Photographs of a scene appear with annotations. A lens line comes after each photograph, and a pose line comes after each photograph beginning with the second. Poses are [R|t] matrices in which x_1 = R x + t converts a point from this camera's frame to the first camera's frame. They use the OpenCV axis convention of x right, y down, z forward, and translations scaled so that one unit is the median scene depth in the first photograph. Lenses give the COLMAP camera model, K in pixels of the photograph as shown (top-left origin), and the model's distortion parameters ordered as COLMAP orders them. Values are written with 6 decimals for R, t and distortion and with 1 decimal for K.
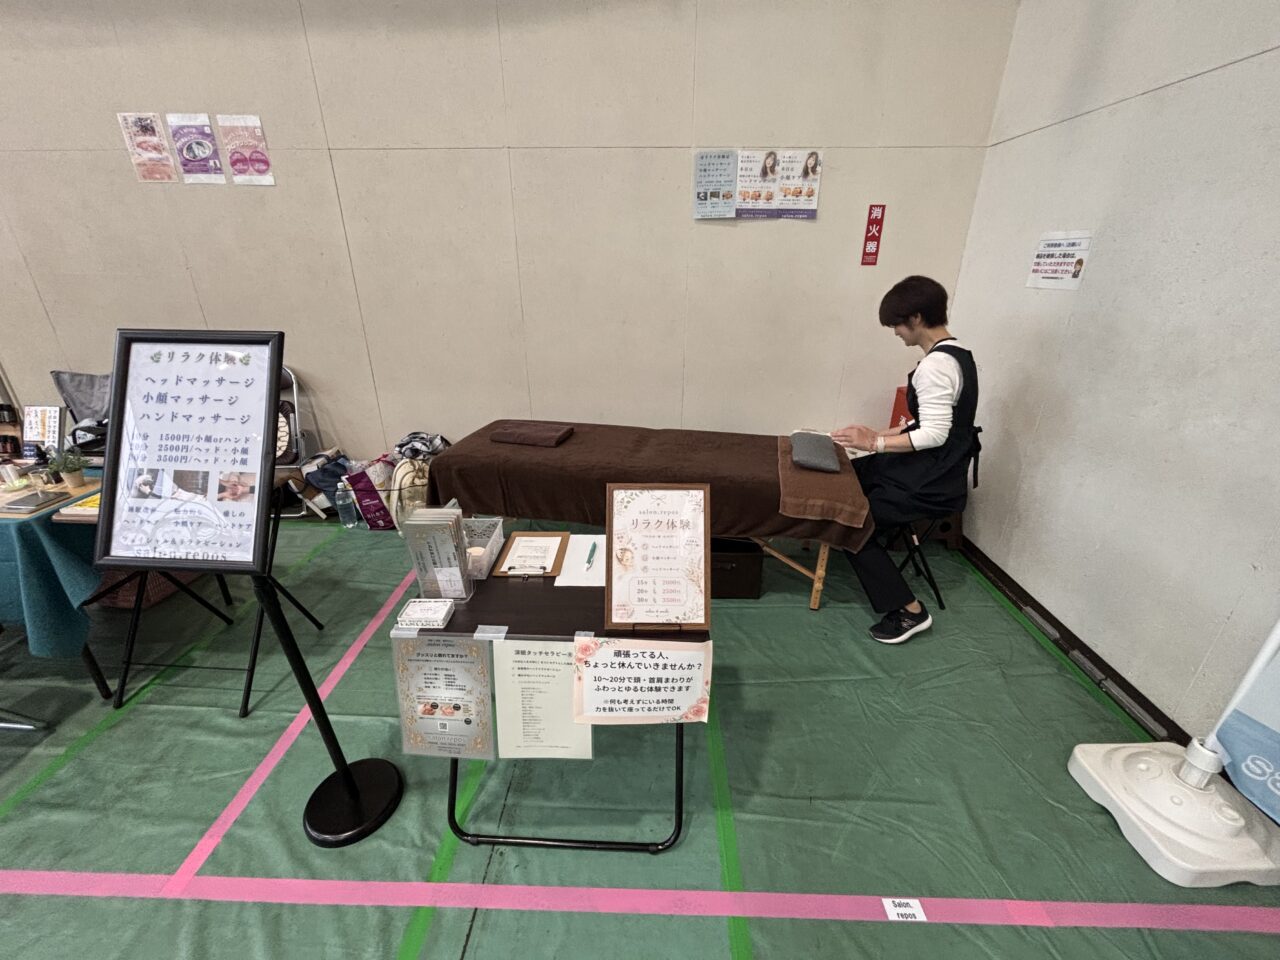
lens RADIAL K [[517.4, 0, 635.2], [0, 517.4, 479.7], [0, 0, 1]] dist [0.006224, -0.001190]
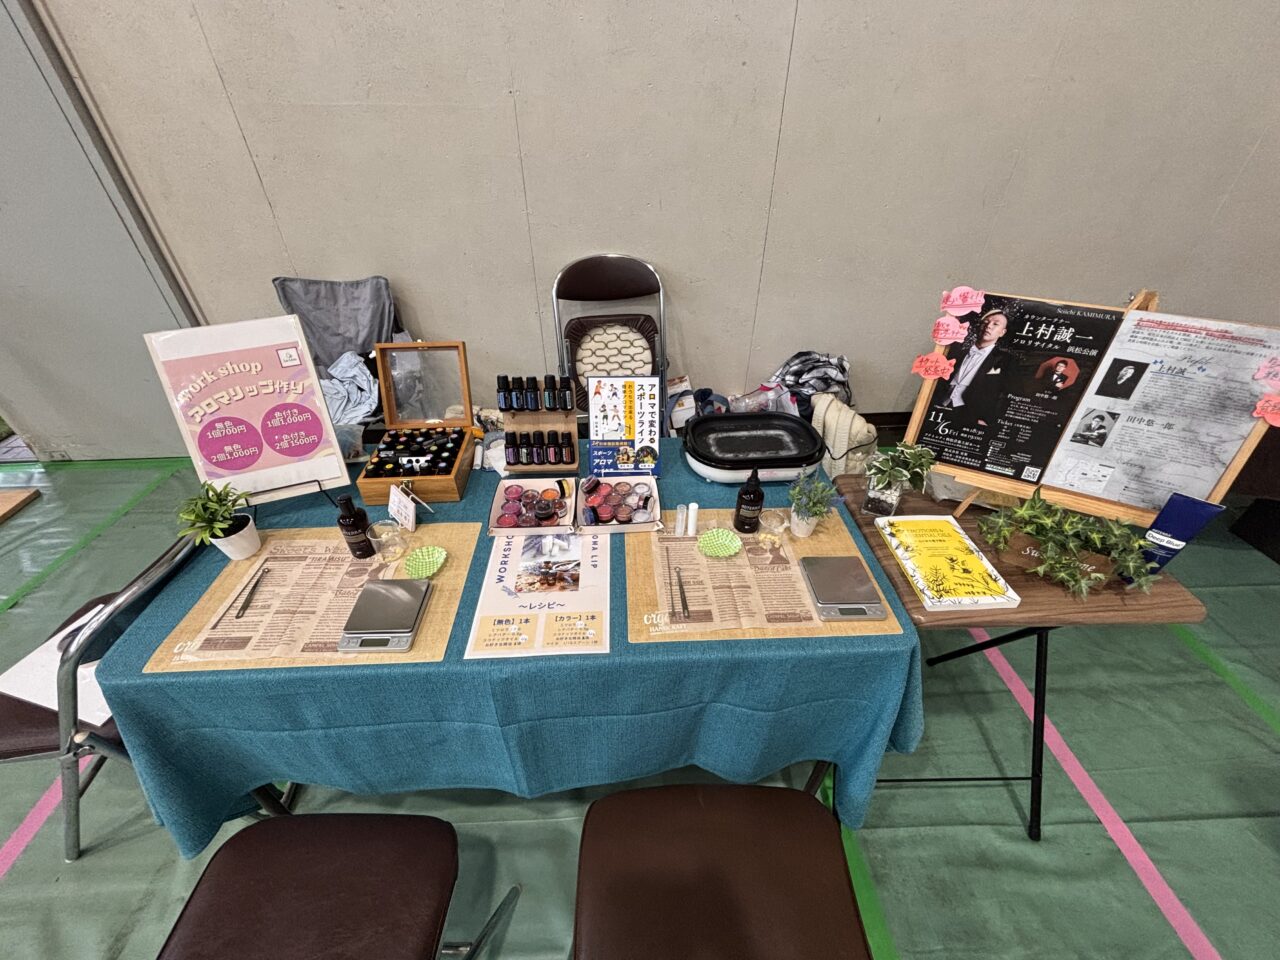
lens RADIAL K [[517.4, 0, 642.3], [0, 517.4, 479.5], [0, 0, 1]] dist [0.006224, -0.001190]
pose [[0.994944, -0.059295, 0.081055, -0.735905], [0.038233, 0.969959, 0.240247, -0.104201], [-0.092865, -0.235933, 0.967322, 0.284002]]
